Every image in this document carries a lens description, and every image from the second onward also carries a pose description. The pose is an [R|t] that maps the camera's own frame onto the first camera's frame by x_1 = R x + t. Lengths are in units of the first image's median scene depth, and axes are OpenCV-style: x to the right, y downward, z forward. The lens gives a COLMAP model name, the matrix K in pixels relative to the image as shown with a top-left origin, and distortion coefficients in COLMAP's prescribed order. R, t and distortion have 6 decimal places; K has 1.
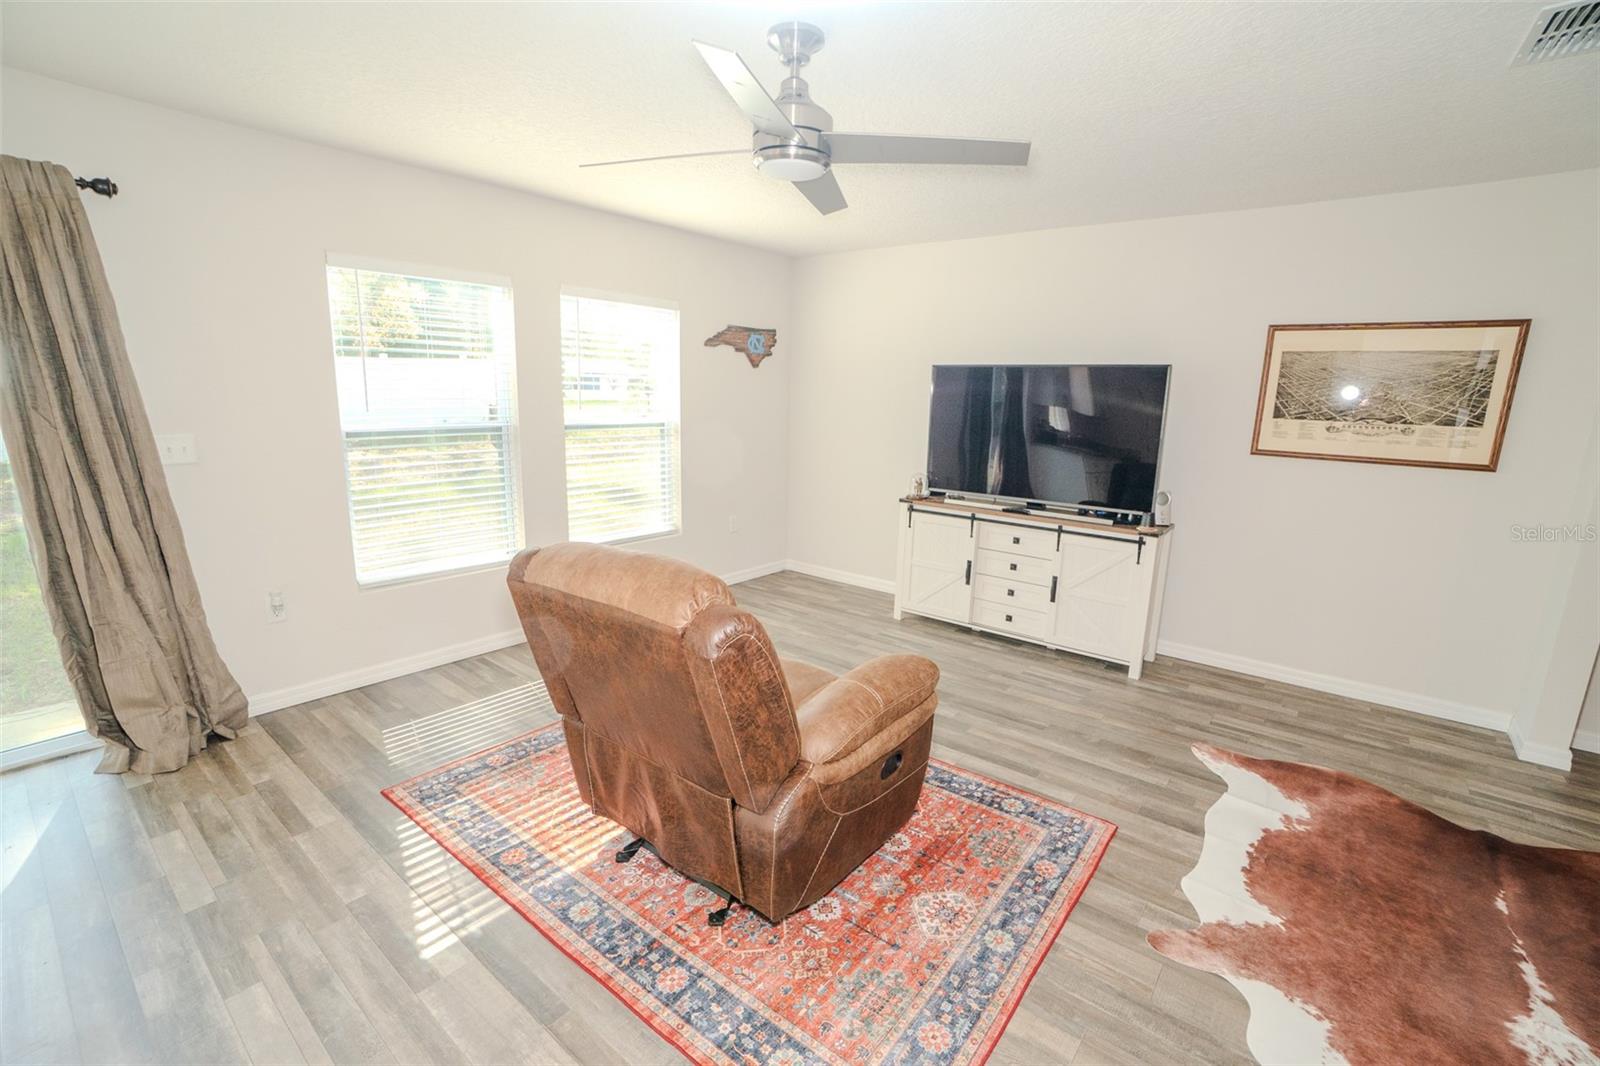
lens RADIAL K [[700.0, 0, 799.9], [0, 700.0, 537.0], [0, 0, 1]] dist [-0.060450, 0.019226]
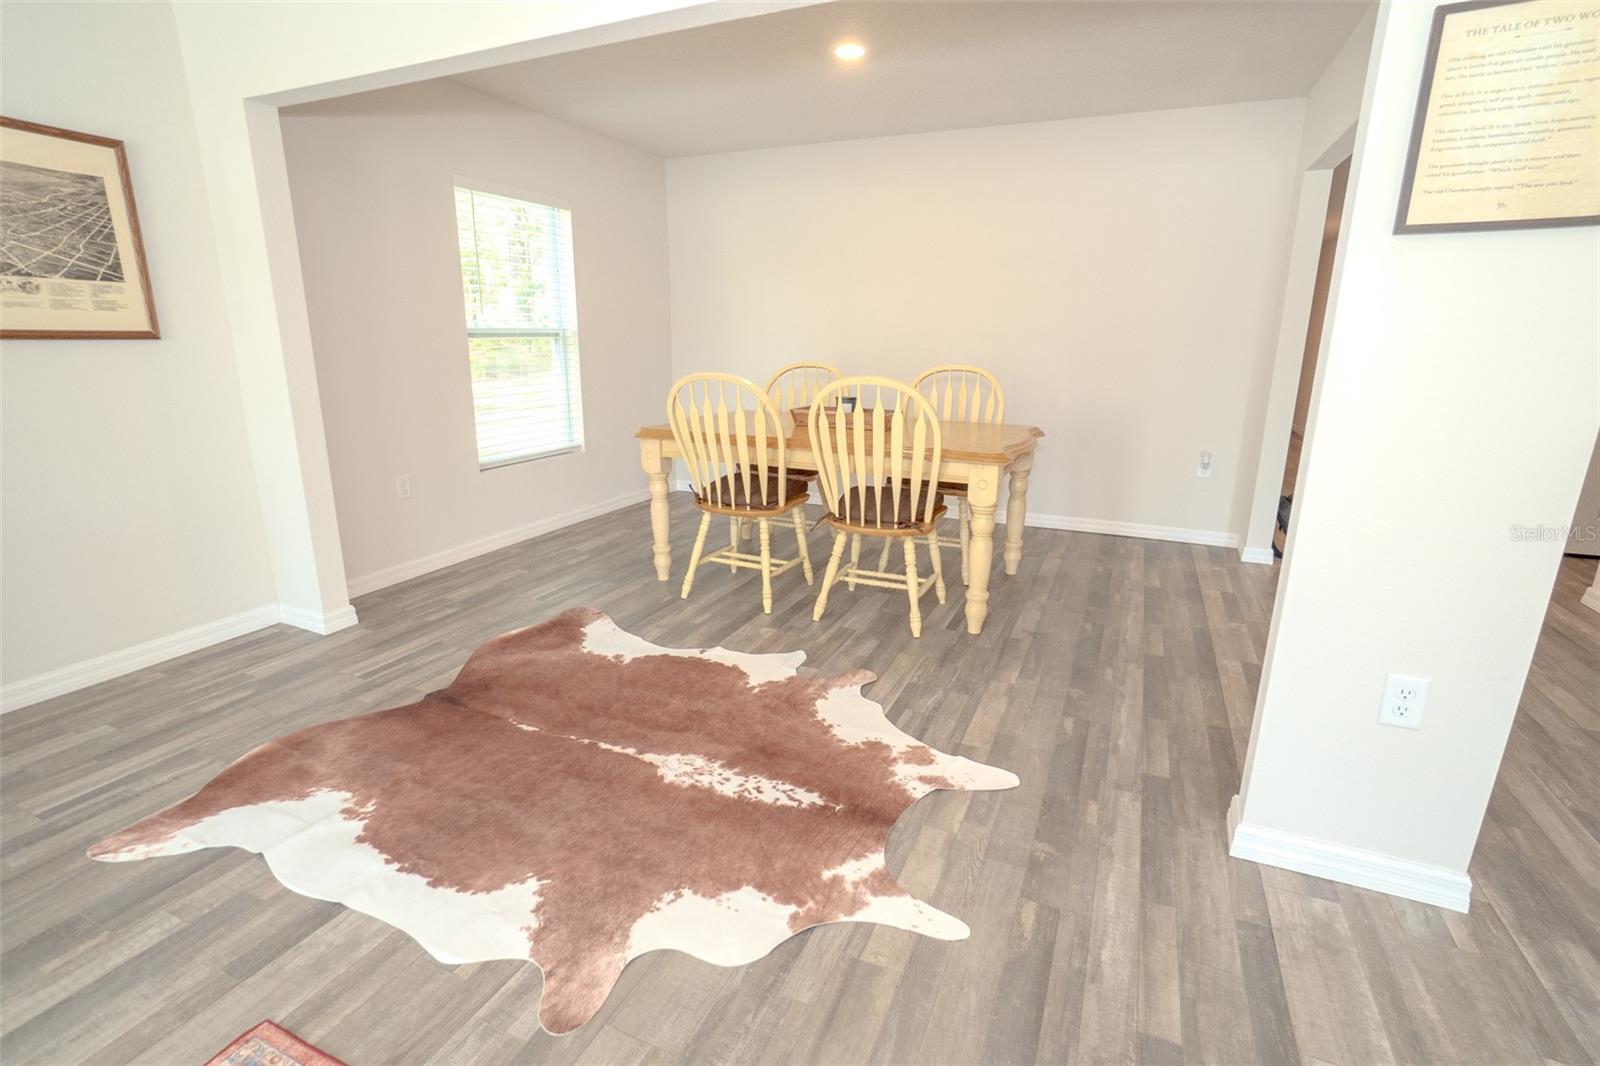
lens RADIAL K [[761.2, 0, 786.8], [0, 761.2, 535.0], [0, 0, 1]] dist [-0.050651, 0.020087]
pose [[-0.243580, -0.274420, 0.930248, -0.049709], [0.185527, 0.928242, 0.322407, -0.026393], [-0.951971, 0.251118, -0.175189, 0.534565]]
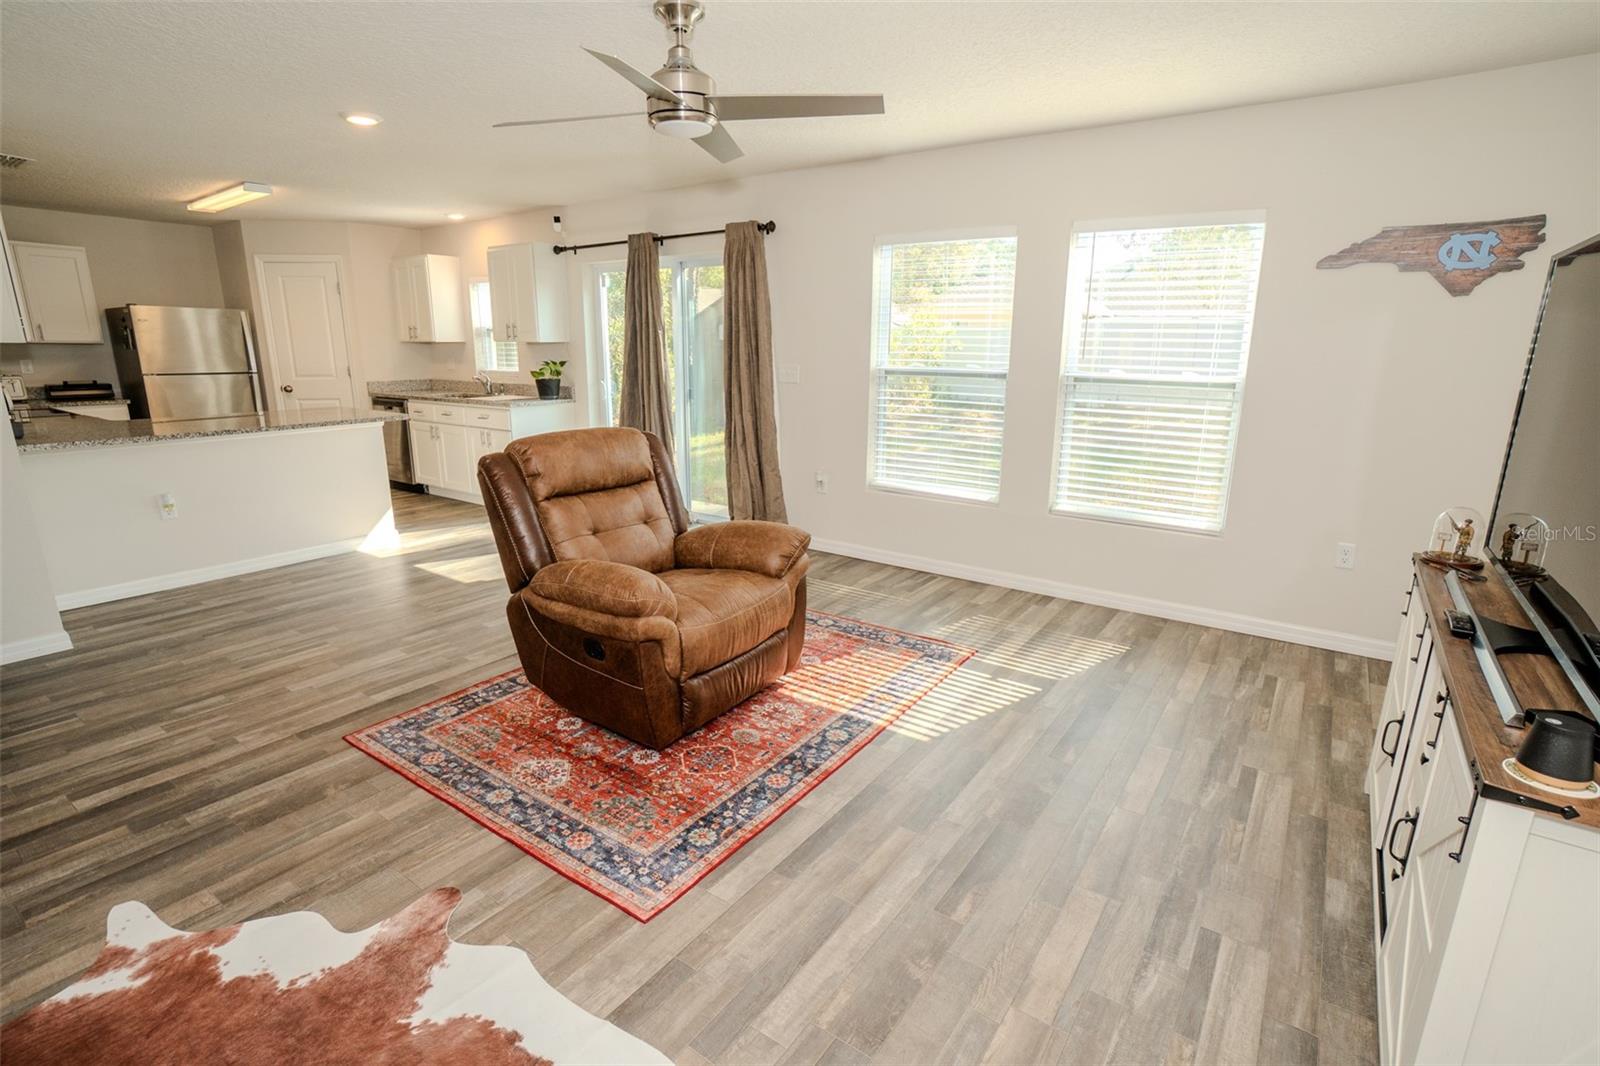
lens RADIAL K [[761.2, 0, 786.8], [0, 761.2, 535.0], [0, 0, 1]] dist [-0.050651, 0.020087]
pose [[0.053206, 0.222472, -0.973486, 0.972389], [-0.208163, 0.955922, 0.207080, -0.131179], [0.976646, 0.191625, 0.097171, 0.844809]]
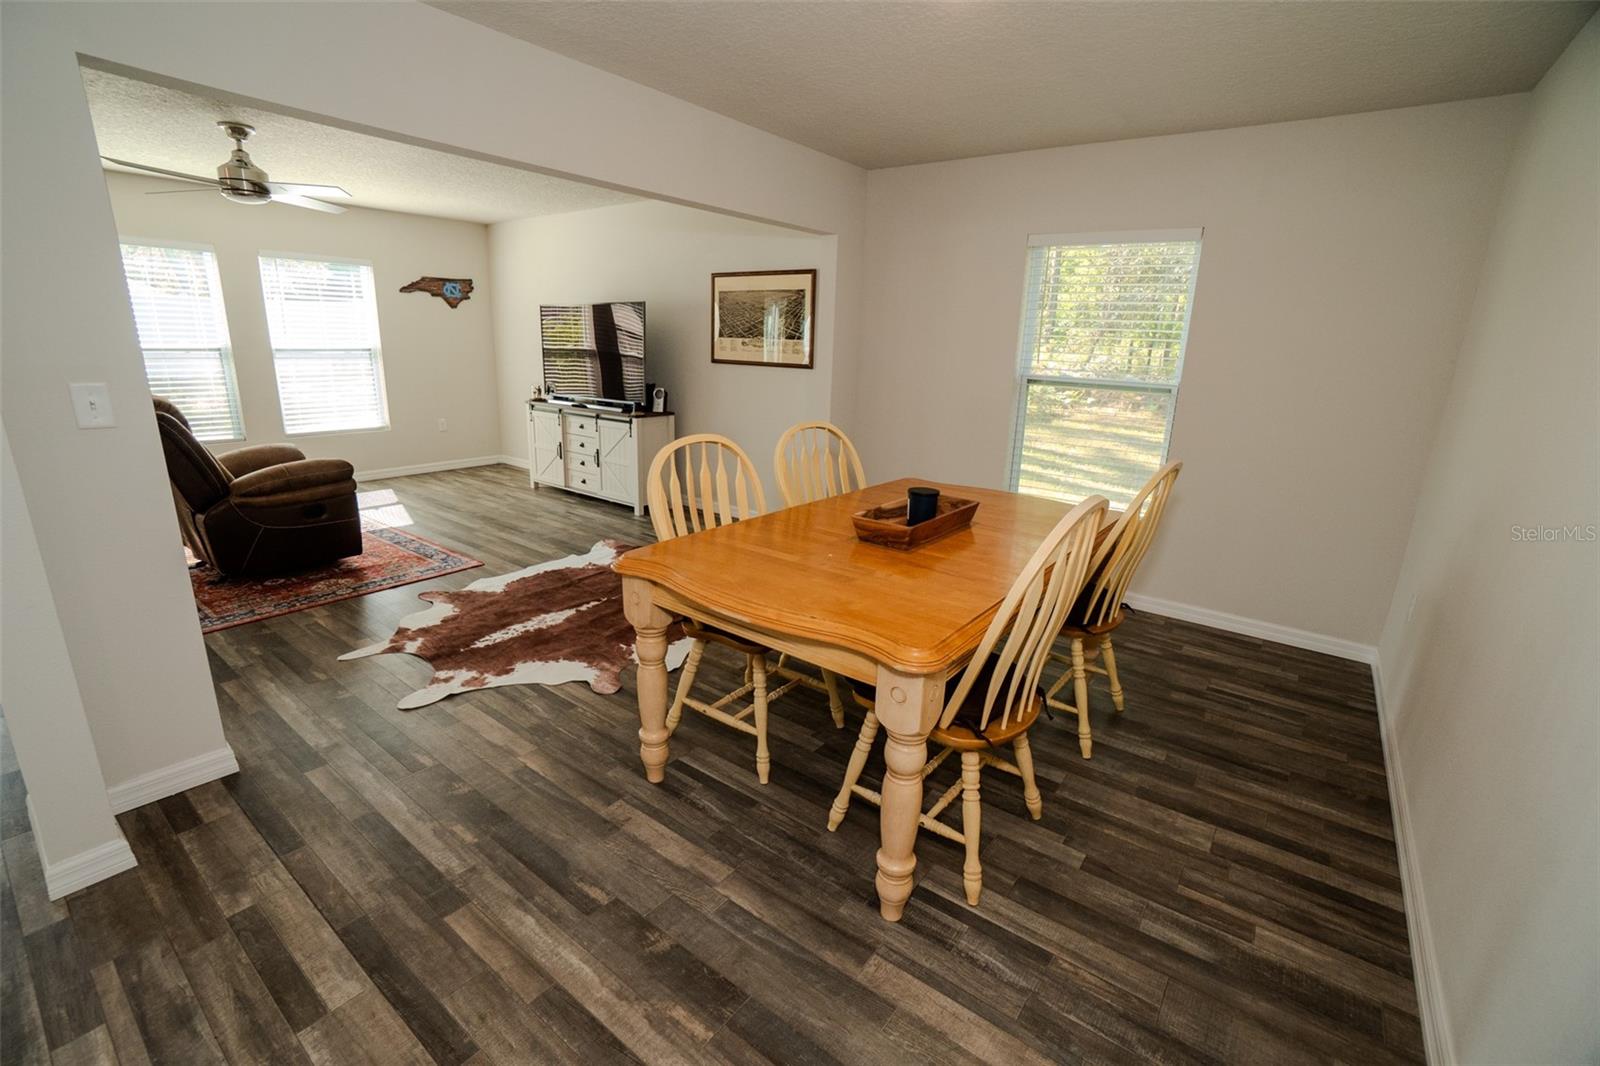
lens RADIAL K [[700.0, 0, 799.9], [0, 700.0, 537.0], [0, 0, 1]] dist [-0.060450, 0.019226]
pose [[0.999581, -0.001524, 0.028902, 1.047500], [-0.000510, 0.997530, 0.070238, 0.192577], [-0.028937, -0.070223, 0.997111, -0.686733]]
